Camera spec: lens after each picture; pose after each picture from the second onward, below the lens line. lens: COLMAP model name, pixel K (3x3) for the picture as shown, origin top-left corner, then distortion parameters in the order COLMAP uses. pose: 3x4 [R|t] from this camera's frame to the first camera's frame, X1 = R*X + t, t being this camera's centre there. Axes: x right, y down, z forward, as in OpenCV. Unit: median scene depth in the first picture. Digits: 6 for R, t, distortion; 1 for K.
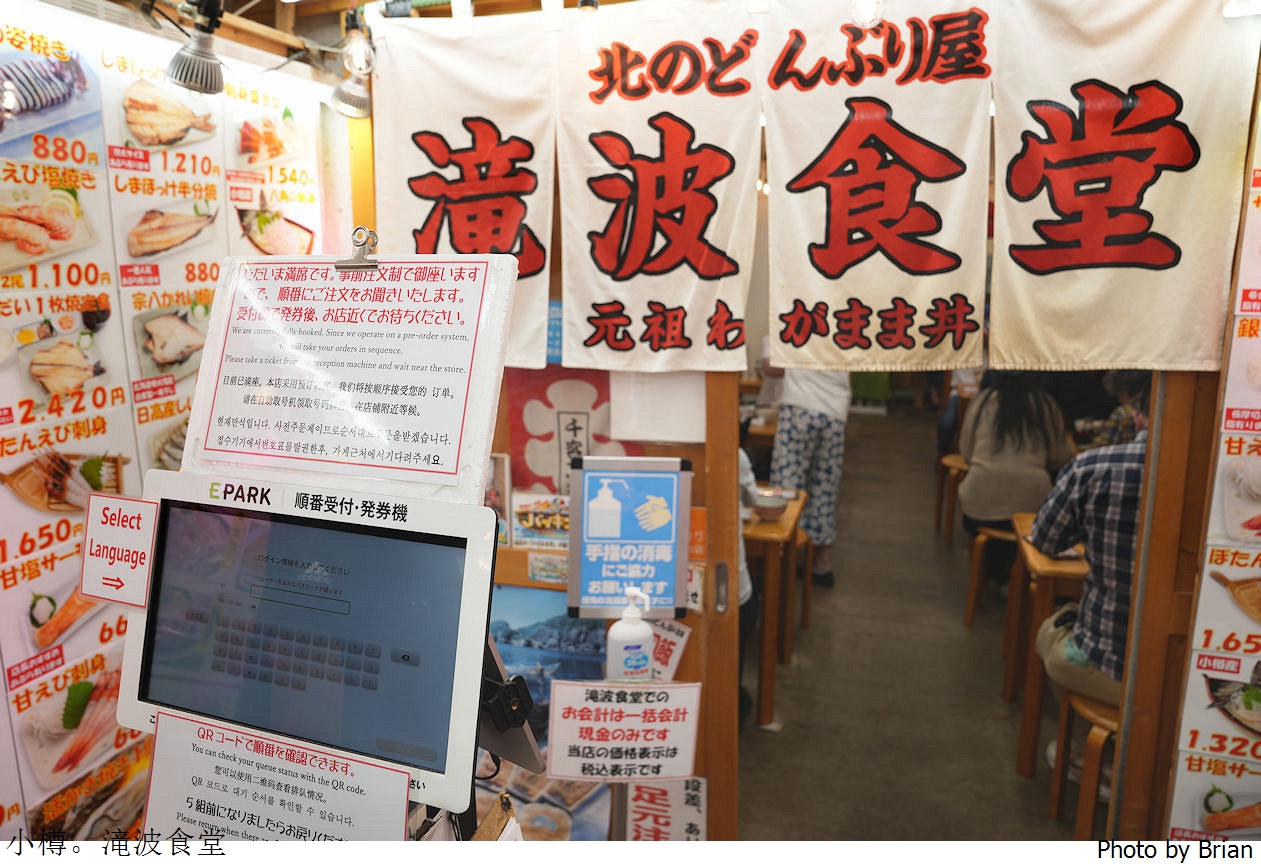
lens RADIAL K [[876.9, 0, 624.2], [0, 876.9, 414.4], [0, 0, 1]] dist [-0.133756, 0.104217]
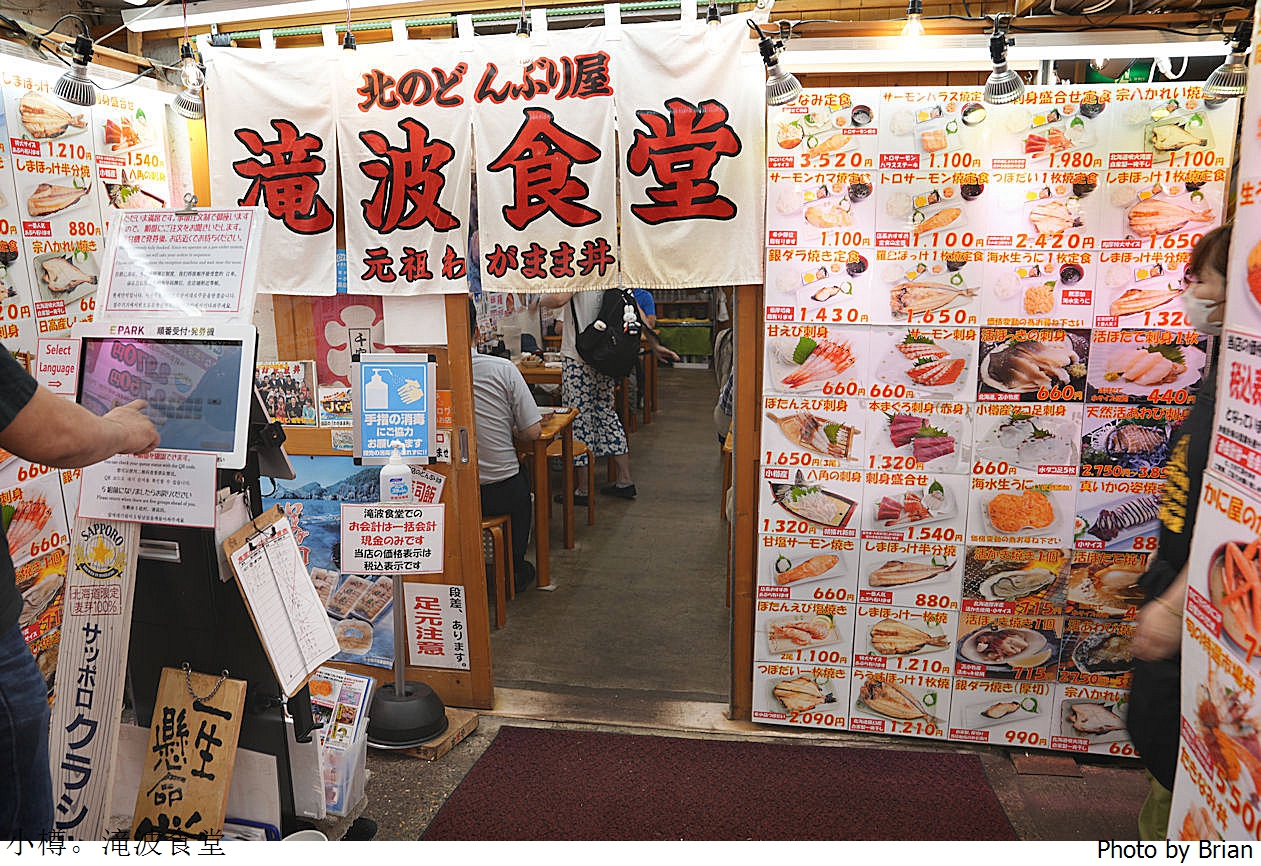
lens RADIAL K [[876.9, 0, 624.2], [0, 876.9, 414.4], [0, 0, 1]] dist [-0.133756, 0.104217]
pose [[0.989748, -0.029524, 0.139741, 0.192759], [0.025888, 0.999279, 0.027767, 0.126509], [-0.140460, -0.023865, 0.989799, -0.520995]]
